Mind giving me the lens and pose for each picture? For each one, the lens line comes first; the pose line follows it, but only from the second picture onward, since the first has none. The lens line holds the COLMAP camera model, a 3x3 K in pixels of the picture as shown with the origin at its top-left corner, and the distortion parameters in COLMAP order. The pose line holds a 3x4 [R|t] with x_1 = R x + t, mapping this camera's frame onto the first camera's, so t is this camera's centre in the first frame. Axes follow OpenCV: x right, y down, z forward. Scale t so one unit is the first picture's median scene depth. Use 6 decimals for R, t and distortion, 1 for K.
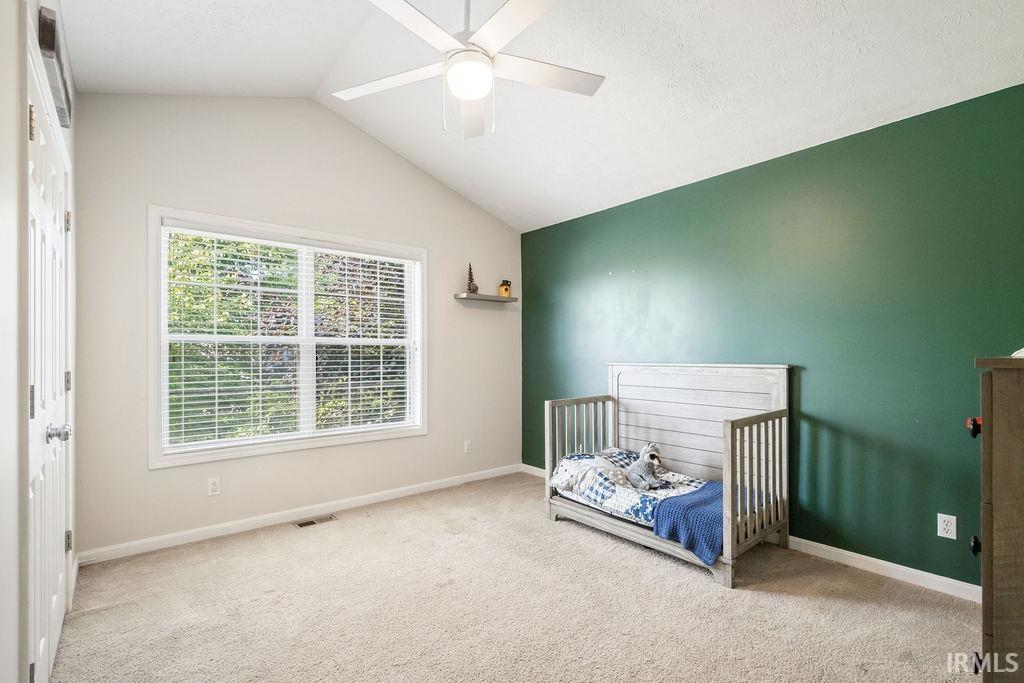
lens RADIAL K [[466.5, 0, 511.9], [0, 466.5, 349.3], [0, 0, 1]] dist [-0.004377, 0.001334]
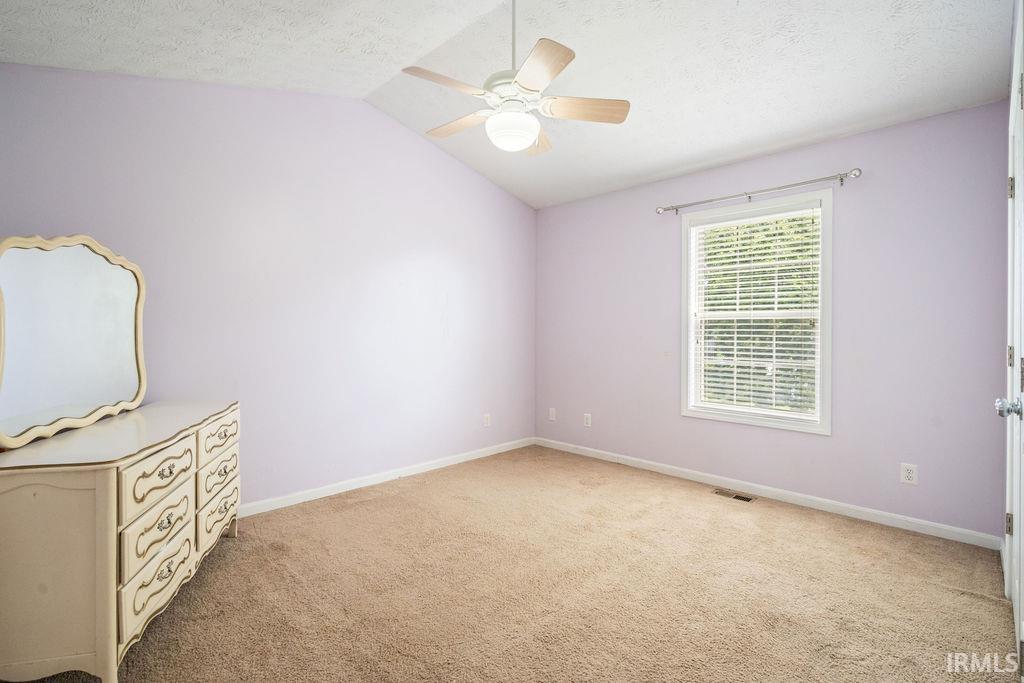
lens RADIAL K [[466.5, 0, 511.7], [0, 466.5, 335.1], [0, 0, 1]] dist [-0.004377, 0.001334]
pose [[0.086540, 0.013863, -0.996152, 0.513845], [0.008245, 0.999859, 0.014631, 0.005333], [0.996214, -0.009480, 0.086413, 0.425995]]
